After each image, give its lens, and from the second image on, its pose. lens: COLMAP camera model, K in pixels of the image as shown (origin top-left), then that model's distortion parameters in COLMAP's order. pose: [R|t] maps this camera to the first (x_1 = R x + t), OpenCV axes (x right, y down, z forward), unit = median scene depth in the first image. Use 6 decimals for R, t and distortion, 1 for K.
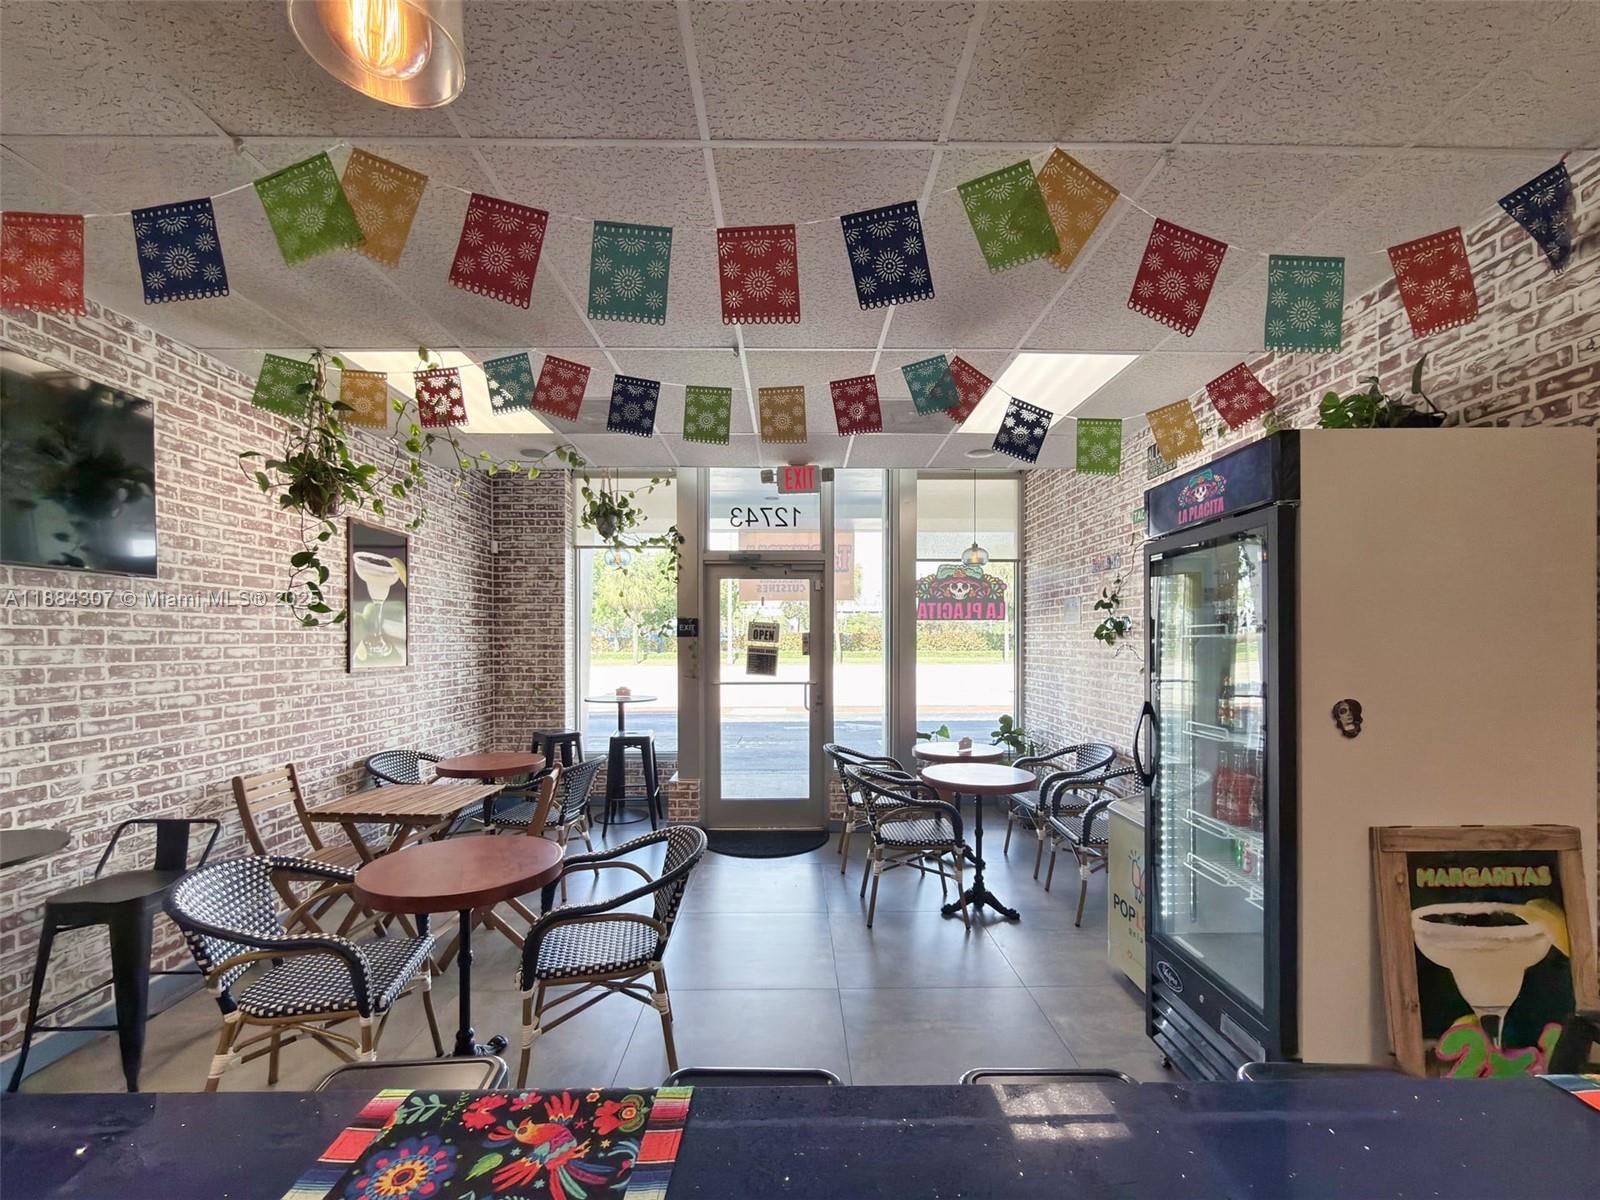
lens RADIAL K [[659.8, 0, 799.6], [0, 659.8, 648.7], [0, 0, 1]] dist [0.000179, -0.000211]
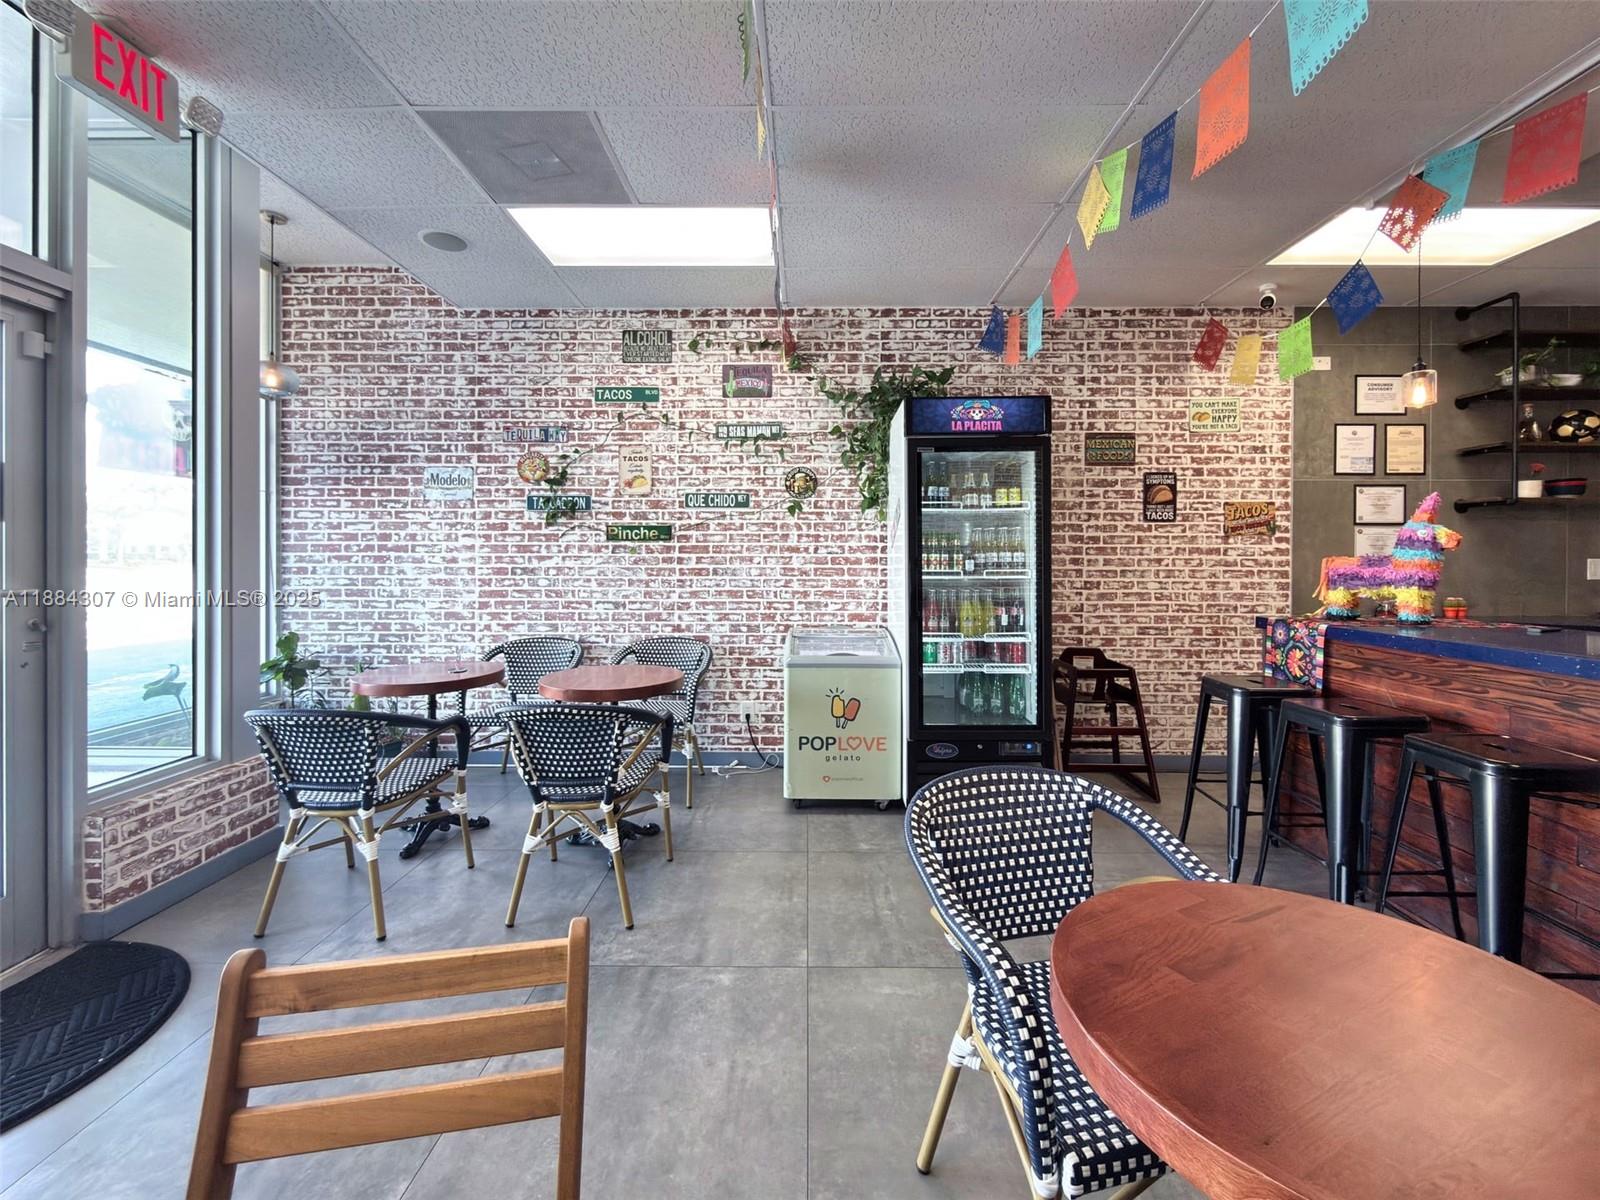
lens RADIAL K [[661.1, 0, 800.4], [0, 661.1, 560.5], [0, 0, 1]] dist [-0.000843, 0.000033]
pose [[0.024737, -0.001473, 0.999693, -0.648175], [0.009595, 0.999953, 0.001236, 0.066707], [-0.999648, 0.009562, 0.024750, 0.957198]]
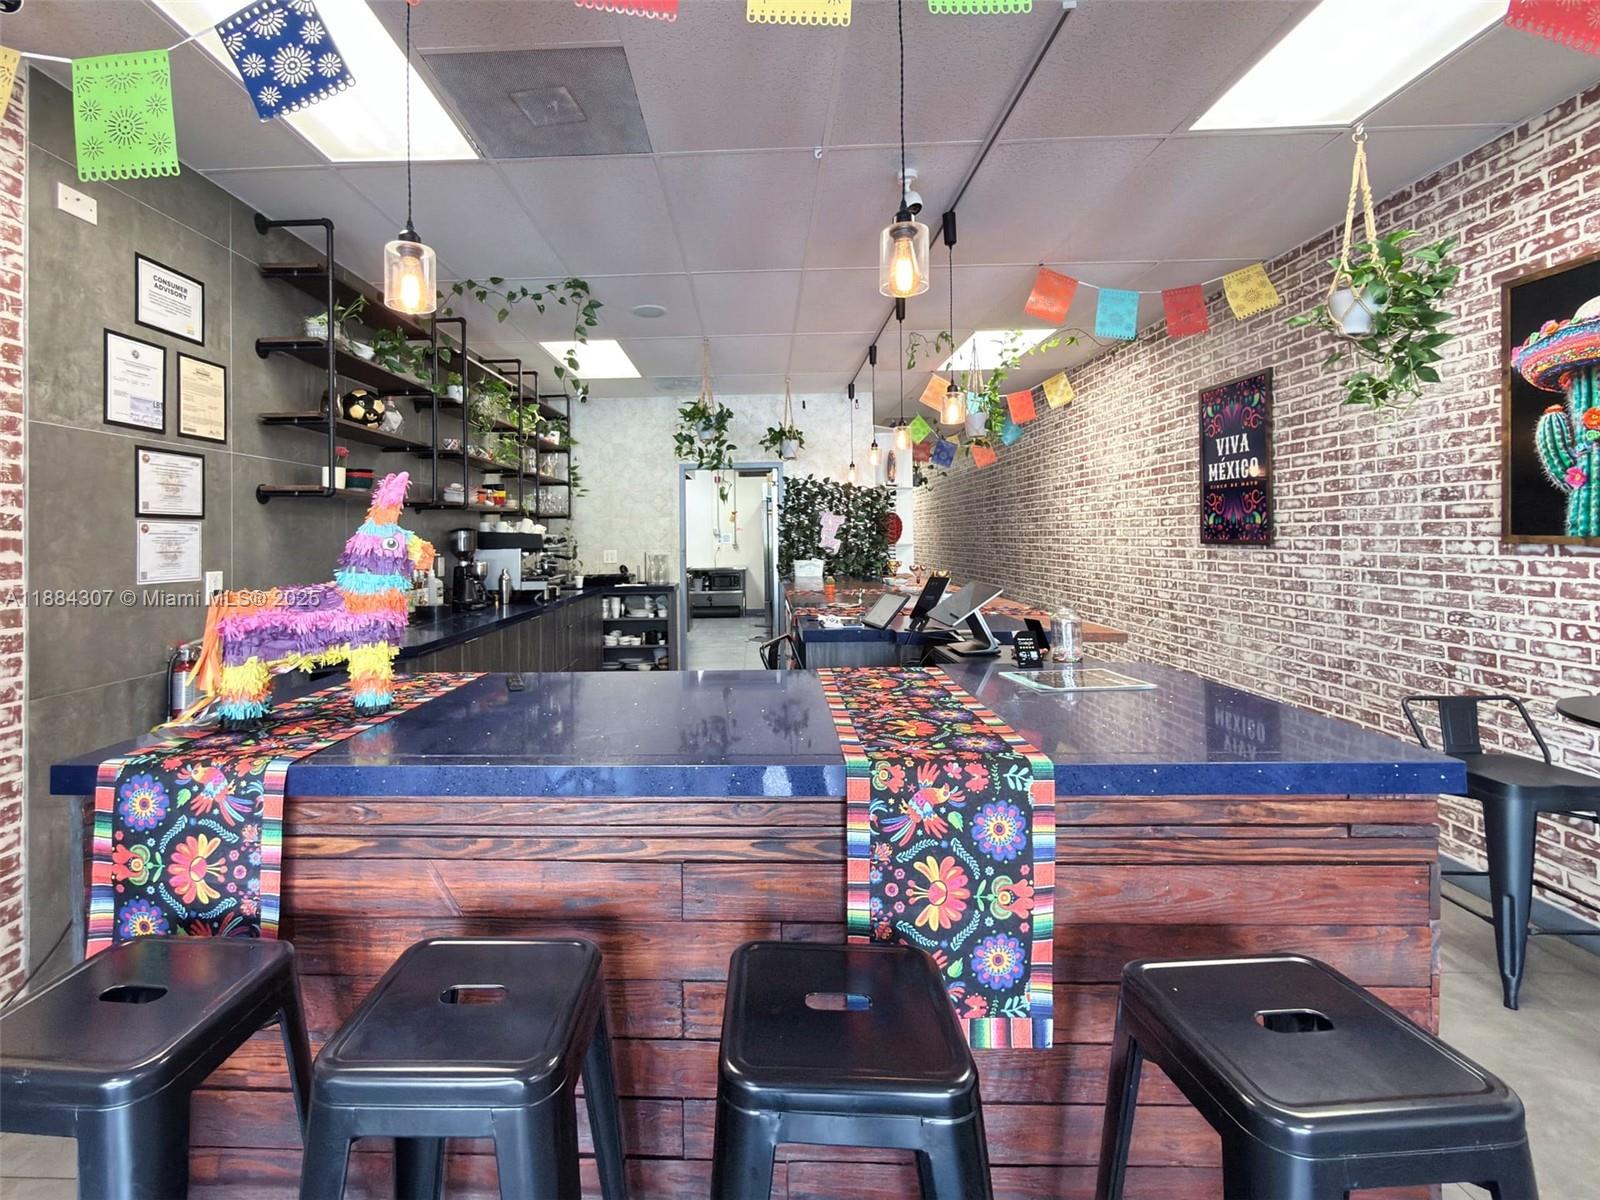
lens RADIAL K [[738.1, 0, 726.0], [0, 738.1, 529.7], [0, 0, 1]] dist [-0.001742, -0.000217]
pose [[-0.998263, 0.015249, 0.056912, 0.000436], [0.015377, 0.999880, 0.001814, 0.030214], [-0.056878, 0.002686, -0.998378, 0.668693]]
